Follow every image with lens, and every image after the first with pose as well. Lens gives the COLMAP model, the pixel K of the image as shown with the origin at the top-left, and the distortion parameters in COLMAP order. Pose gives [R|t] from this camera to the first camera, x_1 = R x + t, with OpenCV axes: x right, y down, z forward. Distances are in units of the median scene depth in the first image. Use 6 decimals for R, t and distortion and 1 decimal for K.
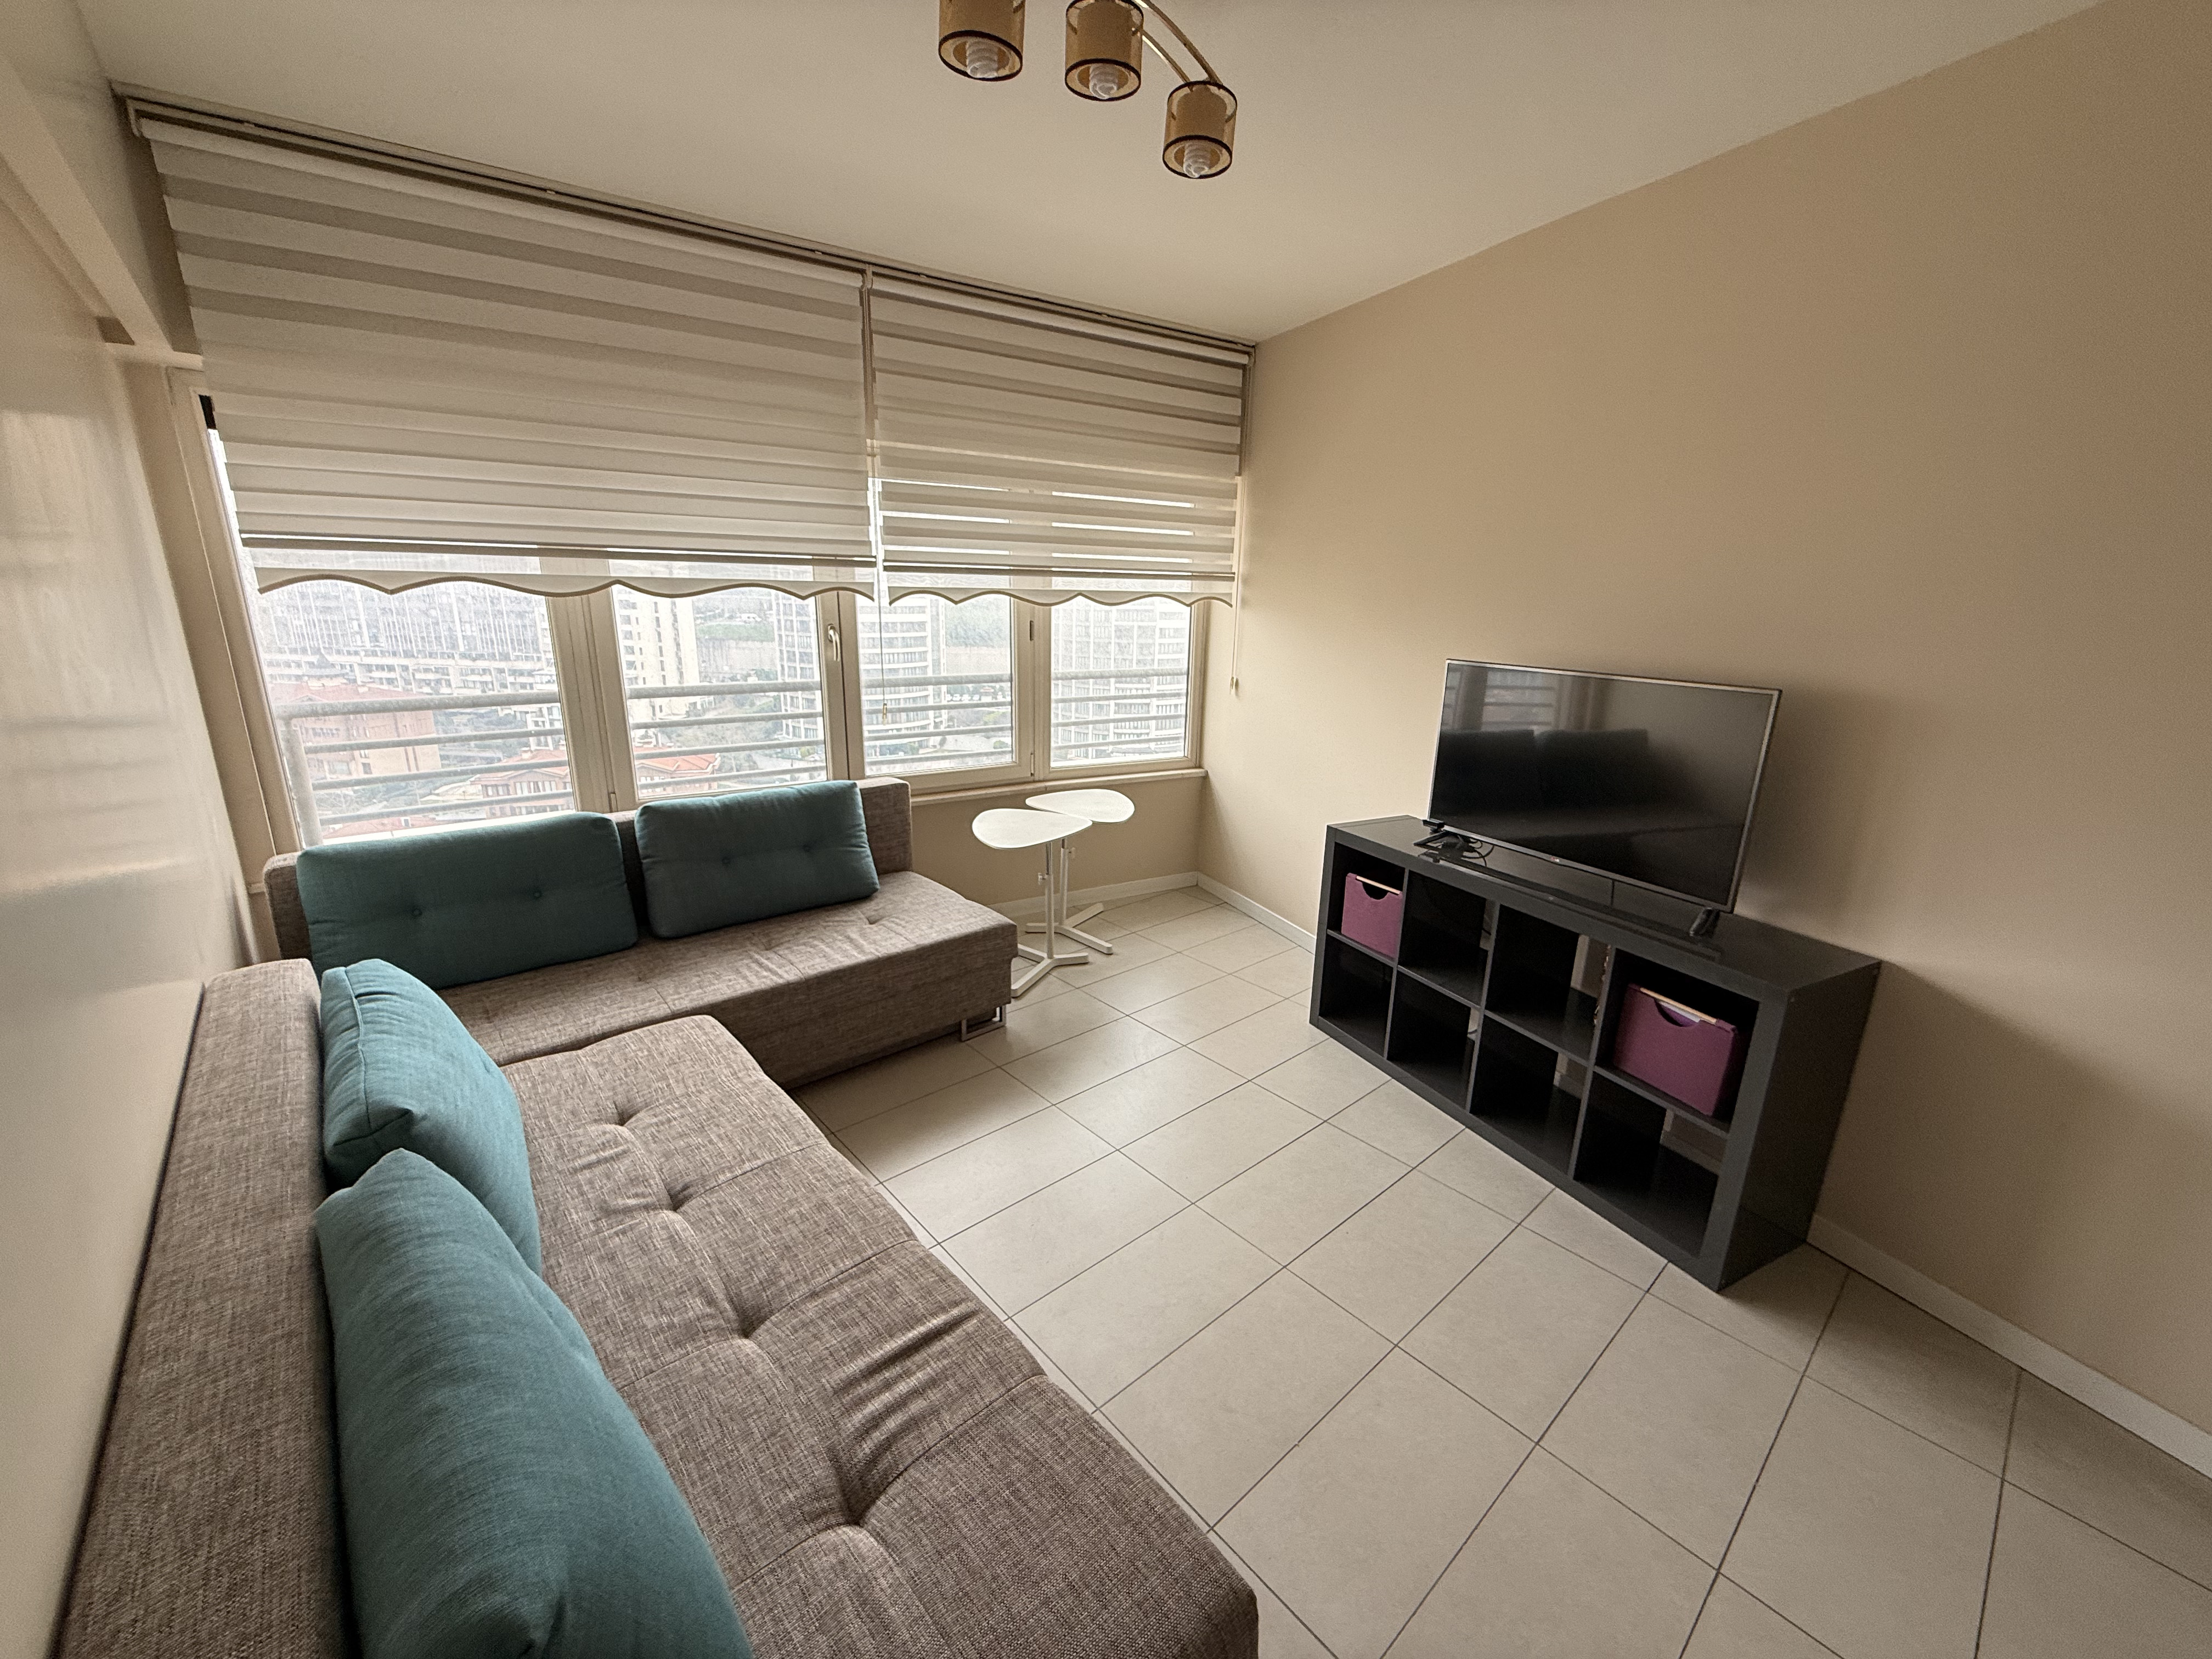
lens RADIAL K [[879.9, 0, 1096.4], [0, 879.9, 819.6], [0, 0, 1]] dist [-0.003025, 0.001251]
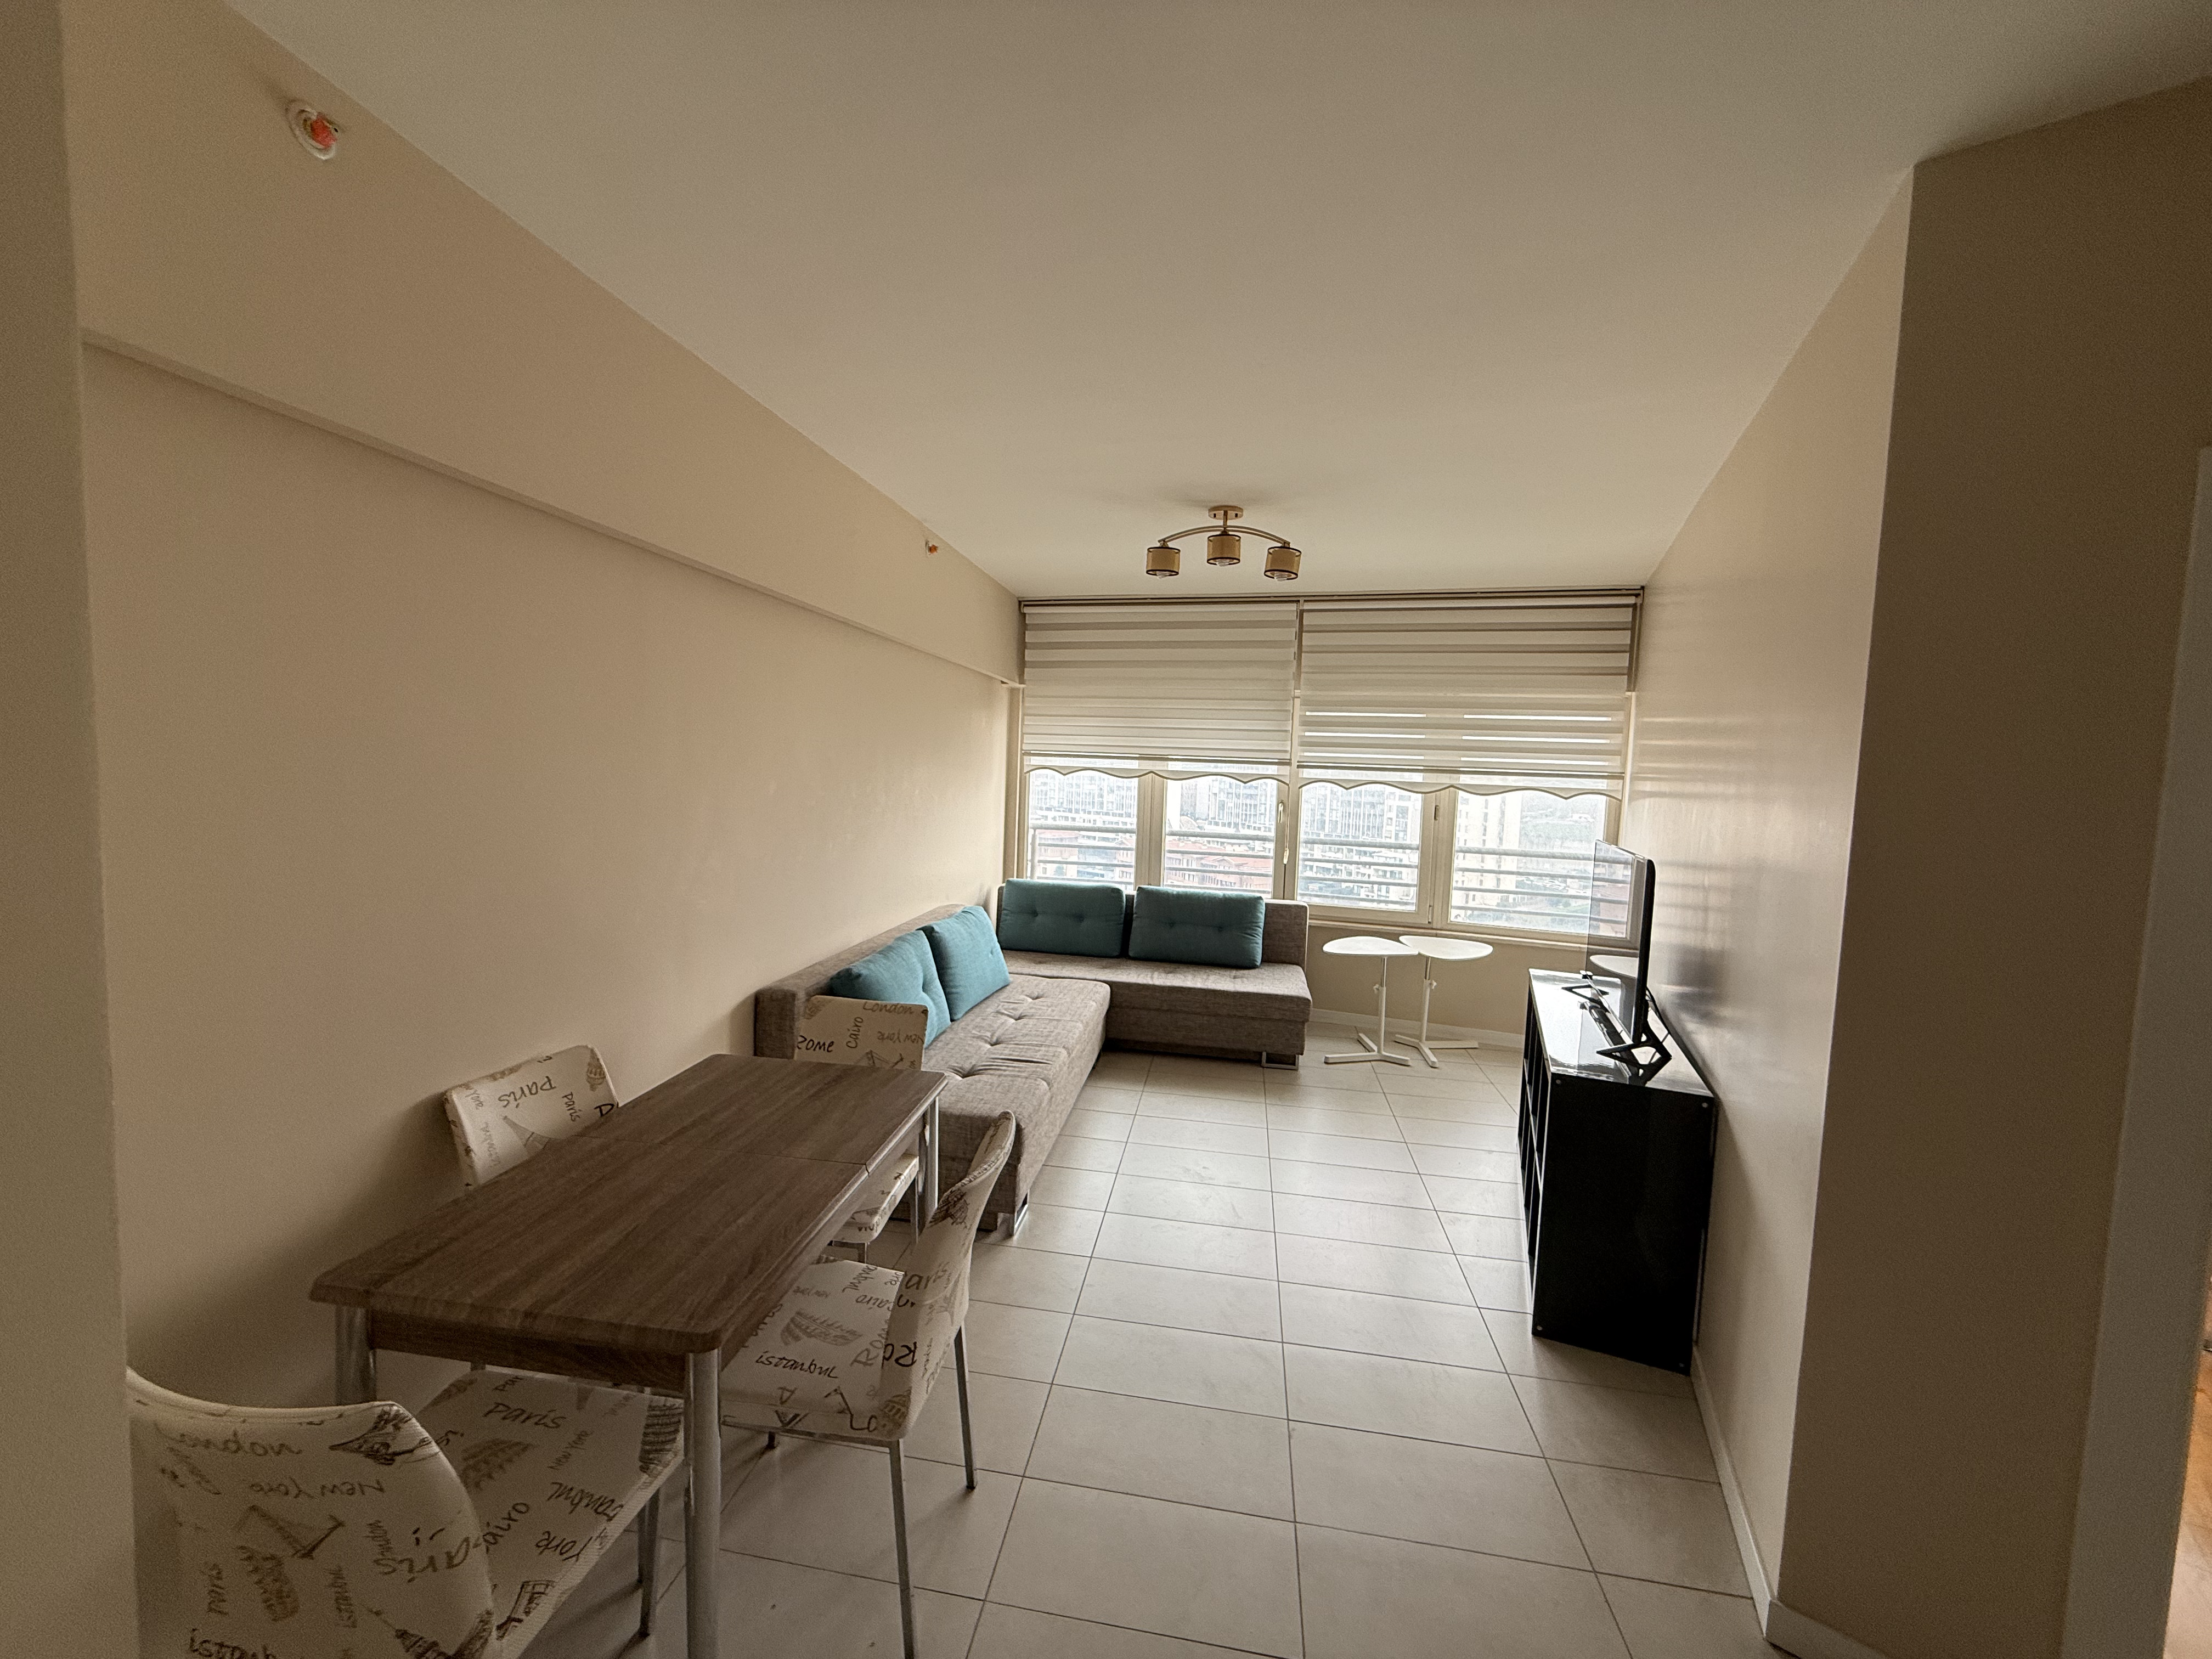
lens RADIAL K [[879.9, 0, 1105.5], [0, 879.9, 825.8], [0, 0, 1]] dist [-0.003025, 0.001251]
pose [[0.639825, 0.057209, -0.766388, 0.788103], [-0.218626, 0.969572, -0.110145, 0.072632], [0.736767, 0.238026, 0.632865, -0.251119]]
